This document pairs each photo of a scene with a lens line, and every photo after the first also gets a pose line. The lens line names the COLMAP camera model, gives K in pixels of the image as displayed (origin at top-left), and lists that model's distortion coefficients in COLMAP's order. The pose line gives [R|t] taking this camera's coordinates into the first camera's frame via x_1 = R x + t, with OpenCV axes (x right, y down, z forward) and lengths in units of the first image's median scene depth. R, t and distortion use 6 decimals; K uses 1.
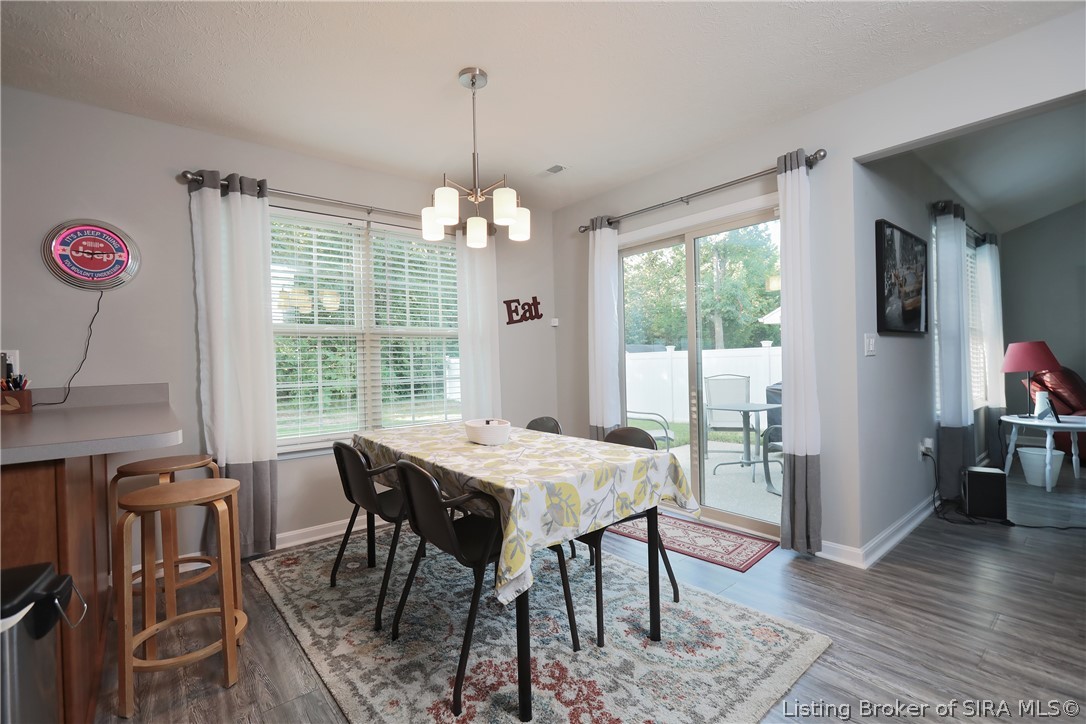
lens RADIAL K [[480.1, 0, 541.4], [0, 480.1, 363.0], [0, 0, 1]] dist [-0.011749, 0.005437]
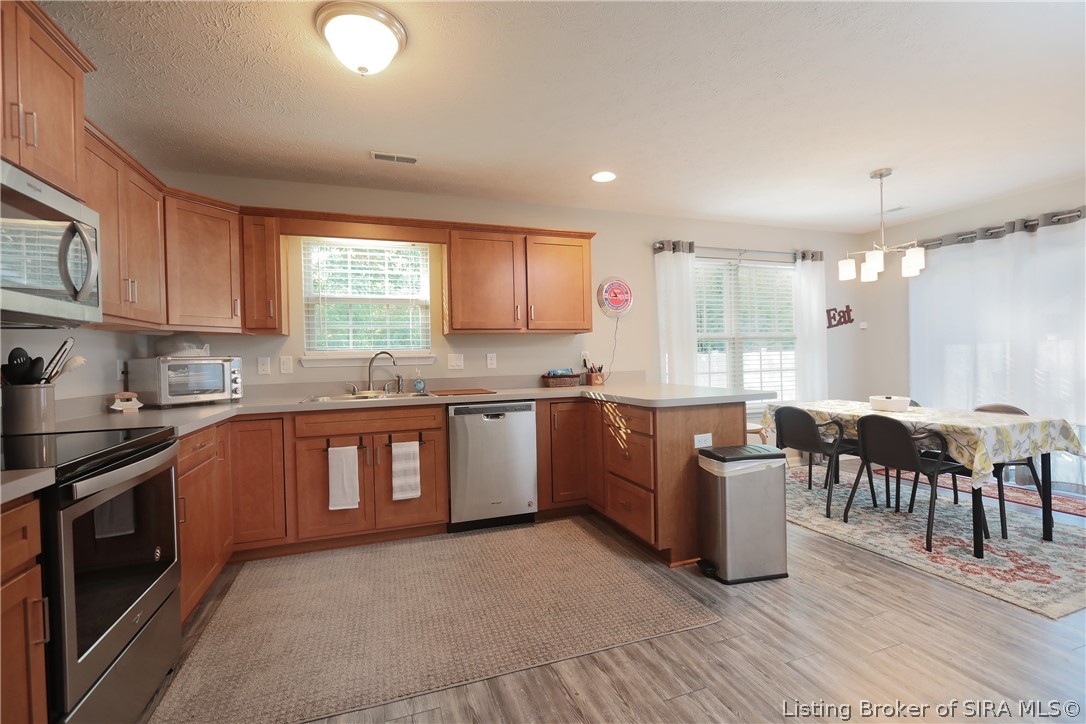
lens RADIAL K [[480.1, 0, 541.4], [0, 480.1, 363.0], [0, 0, 1]] dist [-0.011749, 0.005437]
pose [[0.941757, 0.005348, -0.336250, -0.599469], [-0.001601, 0.999933, 0.011422, -0.003046], [0.336289, -0.010218, 0.941703, -0.752776]]
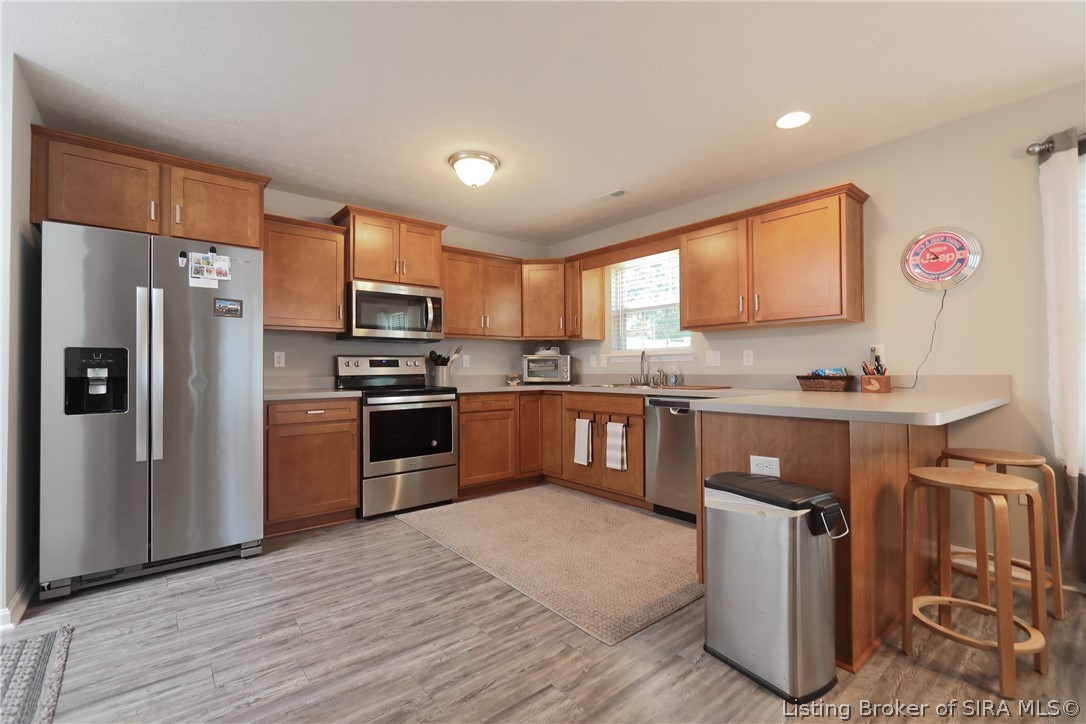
lens RADIAL K [[480.1, 0, 541.4], [0, 480.1, 363.0], [0, 0, 1]] dist [-0.011749, 0.005437]
pose [[0.001483, 0.010006, -0.999949, 0.189329], [-0.001640, 0.999949, 0.010004, 0.010491], [0.999998, 0.001625, 0.001499, 0.059816]]
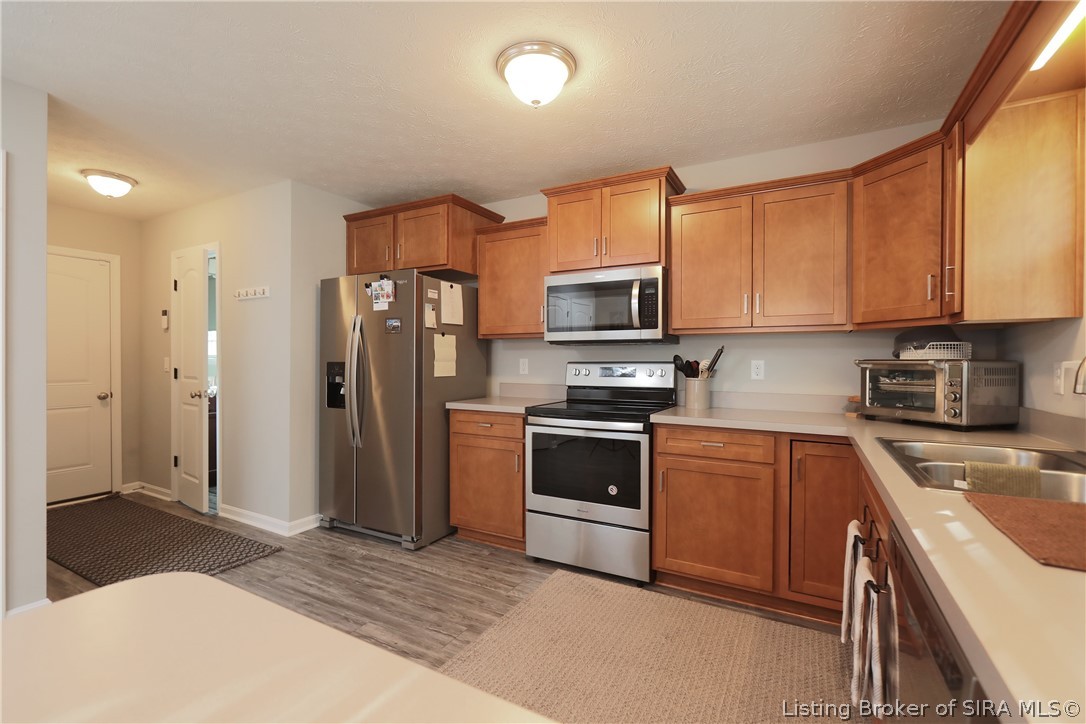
lens RADIAL K [[480.1, 0, 541.4], [0, 480.1, 363.0], [0, 0, 1]] dist [-0.011749, 0.005437]
pose [[-0.928470, 0.020533, -0.370838, -0.816698], [0.014342, 0.999708, 0.019445, -0.024727], [0.371129, 0.012735, -0.928494, 0.661203]]
